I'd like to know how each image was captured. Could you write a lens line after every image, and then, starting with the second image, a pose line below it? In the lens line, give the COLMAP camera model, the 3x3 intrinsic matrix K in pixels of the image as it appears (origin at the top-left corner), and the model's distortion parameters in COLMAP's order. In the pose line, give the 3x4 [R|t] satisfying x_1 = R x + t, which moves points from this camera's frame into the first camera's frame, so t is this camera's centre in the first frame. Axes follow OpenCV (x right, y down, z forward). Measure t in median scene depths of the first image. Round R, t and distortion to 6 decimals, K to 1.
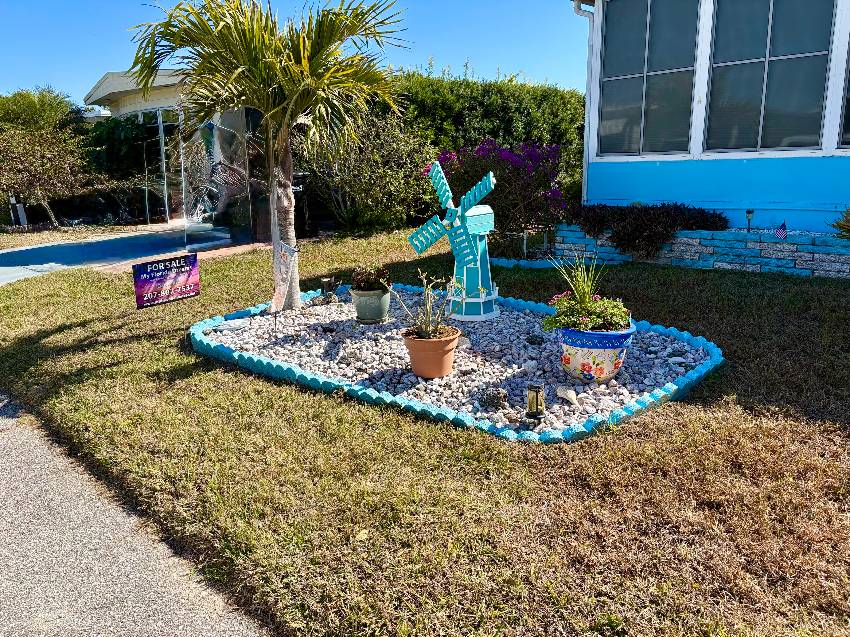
lens RADIAL K [[656.2, 0, 425.0], [0, 656.2, 318.5], [0, 0, 1]] dist [0.006702, -0.012381]
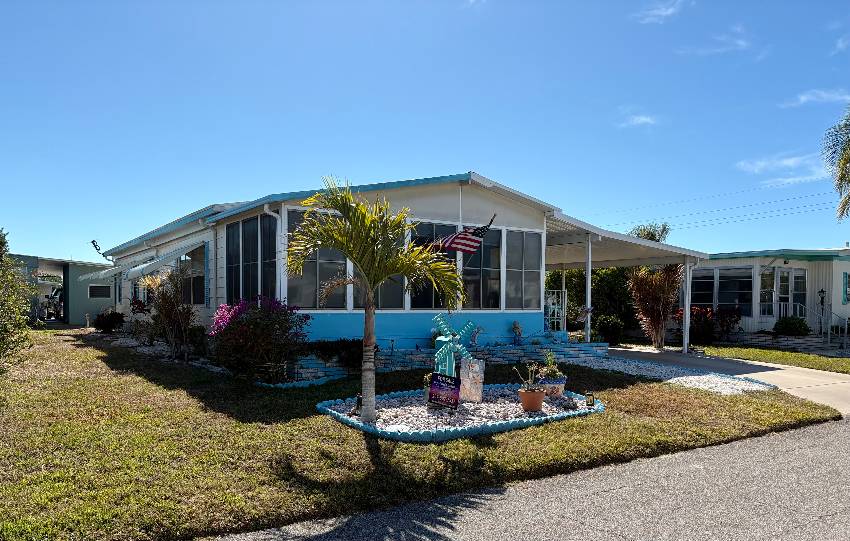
lens RADIAL K [[639.6, 0, 425.0], [0, 639.6, 270.5], [0, 0, 1]] dist [0.000361, 0.000119]
pose [[0.185080, 0.090830, 0.978517, -2.030596], [0.224204, 0.965557, -0.132033, -0.141630], [-0.956806, 0.243824, 0.158340, 0.863218]]
